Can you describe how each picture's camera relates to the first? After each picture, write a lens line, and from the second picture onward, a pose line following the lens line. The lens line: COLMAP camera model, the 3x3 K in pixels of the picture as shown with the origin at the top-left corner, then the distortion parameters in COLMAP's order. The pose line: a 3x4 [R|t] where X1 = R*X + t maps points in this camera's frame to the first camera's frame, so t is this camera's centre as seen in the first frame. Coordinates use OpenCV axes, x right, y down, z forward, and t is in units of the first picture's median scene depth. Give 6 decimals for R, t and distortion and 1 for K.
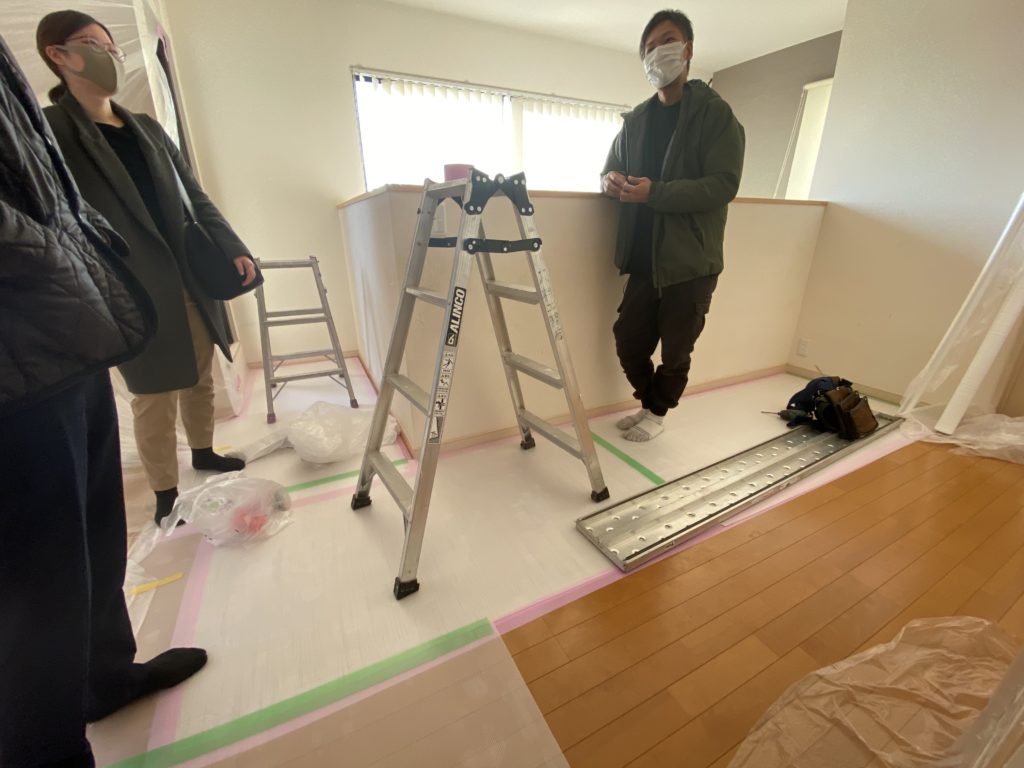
lens RADIAL K [[415.6, 0, 512.0], [0, 415.6, 384.0], [0, 0, 1]] dist [0.020272, -0.020962]
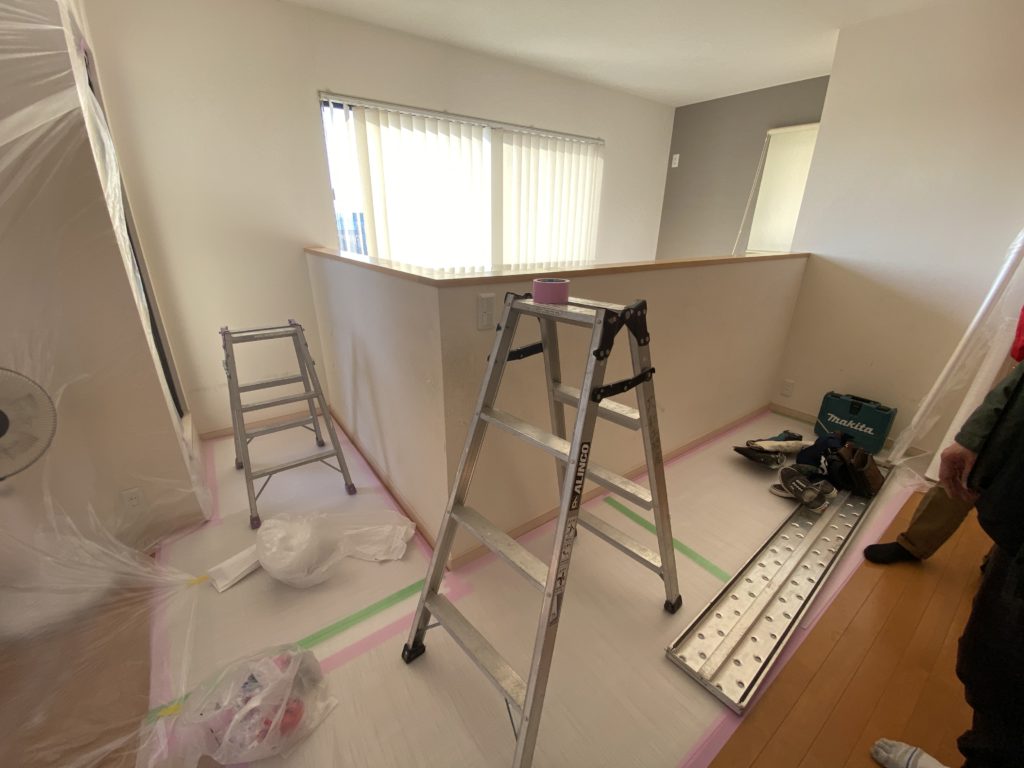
lens RADIAL K [[415.6, 0, 512.0], [0, 415.6, 384.0], [0, 0, 1]] dist [0.020272, -0.020962]
pose [[0.985649, -0.046517, 0.162273, -0.213565], [0.045405, 0.998913, 0.010558, -0.194535], [-0.162587, -0.003039, 0.986689, 0.105327]]
